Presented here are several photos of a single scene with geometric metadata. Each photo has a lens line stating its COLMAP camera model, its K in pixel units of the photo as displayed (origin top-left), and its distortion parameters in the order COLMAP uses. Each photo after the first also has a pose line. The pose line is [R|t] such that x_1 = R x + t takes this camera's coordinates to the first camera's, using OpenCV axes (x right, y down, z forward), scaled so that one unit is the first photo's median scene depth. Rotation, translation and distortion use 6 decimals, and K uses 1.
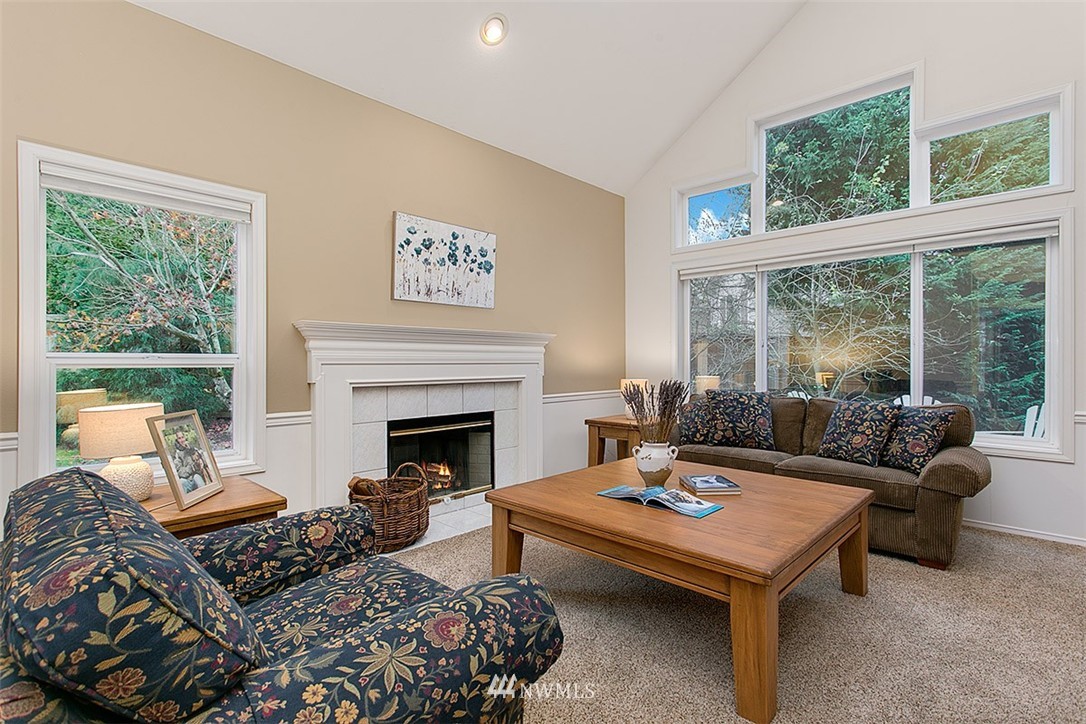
lens RADIAL K [[518.0, 0, 545.5], [0, 518.0, 366.3], [0, 0, 1]] dist [0.003890, -0.000158]
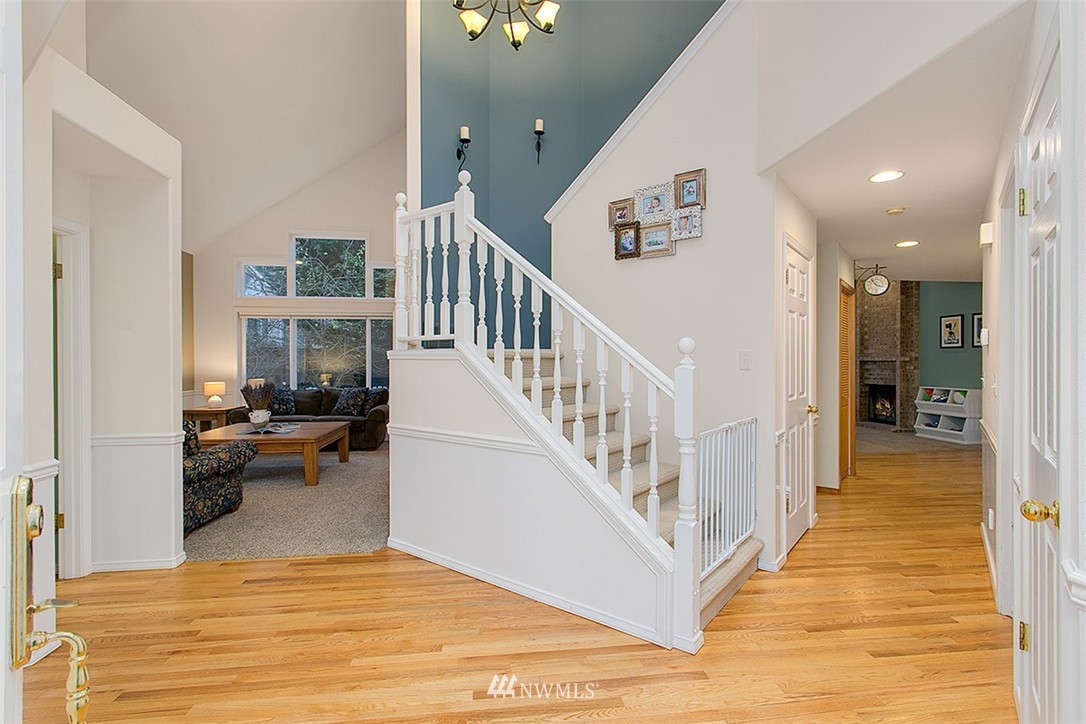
lens RADIAL K [[518.0, 0, 540.1], [0, 518.0, 364.4], [0, 0, 1]] dist [0.003890, -0.000158]
pose [[0.636933, -0.016480, 0.770743, -0.494856], [0.020663, 0.999777, 0.004301, -0.024520], [-0.770643, 0.013187, 0.637131, -0.916659]]
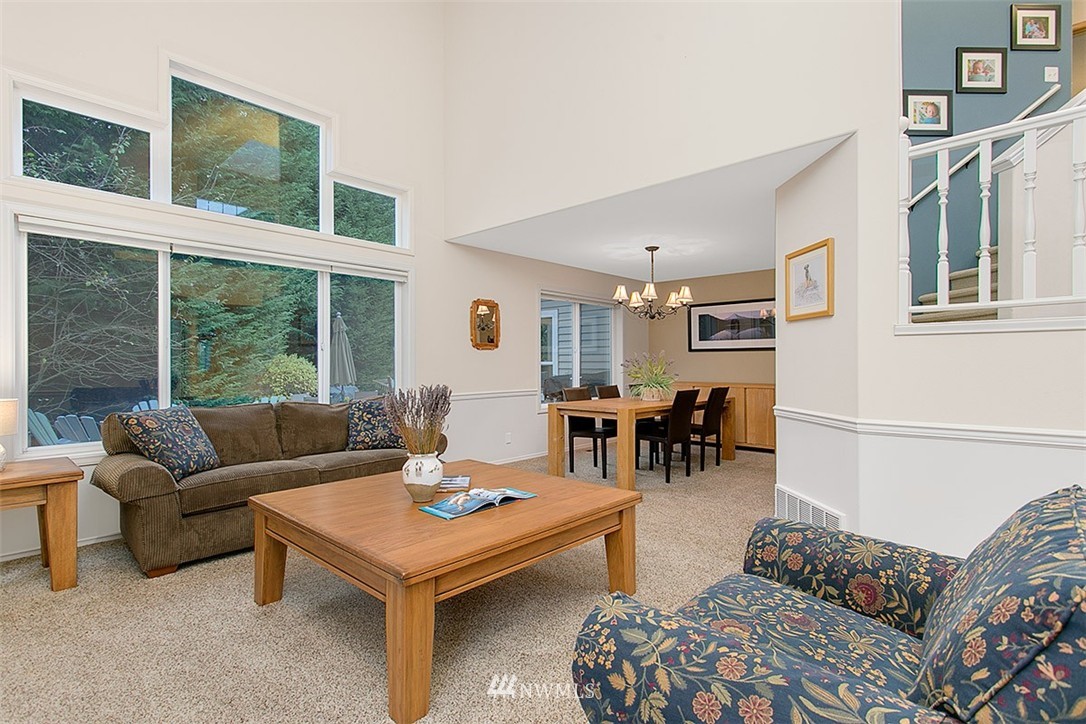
lens RADIAL K [[518.0, 0, 543.6], [0, 518.0, 363.3], [0, 0, 1]] dist [0.003890, -0.000158]
pose [[-0.002805, -0.005193, 0.999983, -0.475180], [0.012718, 0.999905, 0.005229, -0.010286], [-0.999915, 0.012732, -0.002739, 0.519901]]
